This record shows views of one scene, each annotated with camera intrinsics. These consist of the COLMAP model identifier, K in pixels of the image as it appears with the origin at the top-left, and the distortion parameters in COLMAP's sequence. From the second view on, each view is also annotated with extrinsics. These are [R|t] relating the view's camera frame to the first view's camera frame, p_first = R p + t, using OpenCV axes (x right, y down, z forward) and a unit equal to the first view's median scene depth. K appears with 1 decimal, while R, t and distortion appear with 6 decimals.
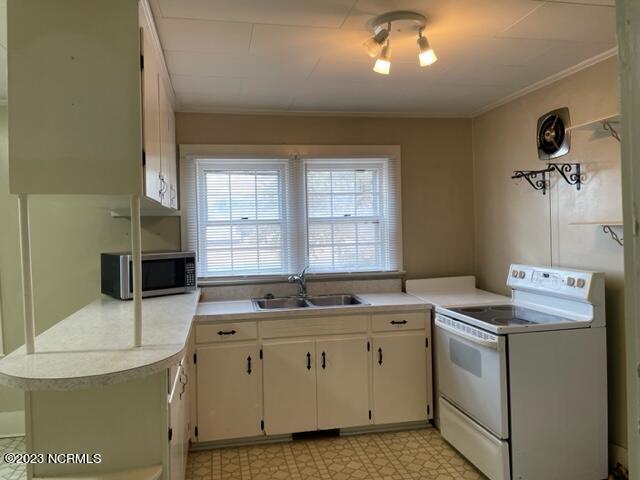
lens RADIAL K [[478.2, 0, 318.1], [0, 478.2, 235.6], [0, 0, 1]] dist [0.109288, -0.136364]
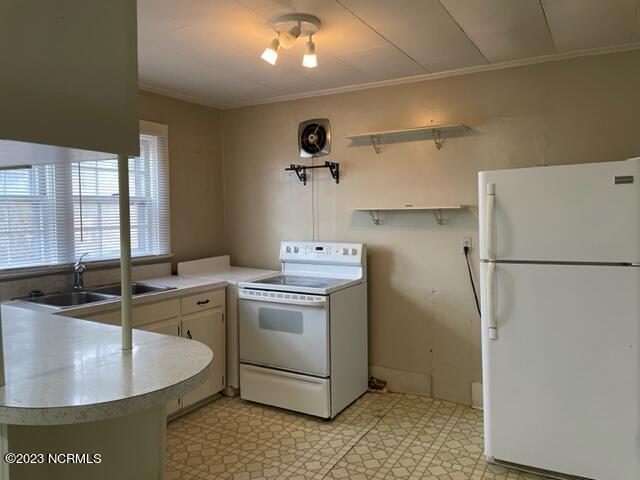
lens RADIAL K [[478.2, 0, 318.1], [0, 478.2, 235.6], [0, 0, 1]] dist [0.109288, -0.136364]
pose [[0.681389, -0.019763, 0.731654, -0.430485], [0.002164, 0.999685, 0.024987, 0.015213], [-0.731918, -0.015442, 0.681218, 0.135676]]
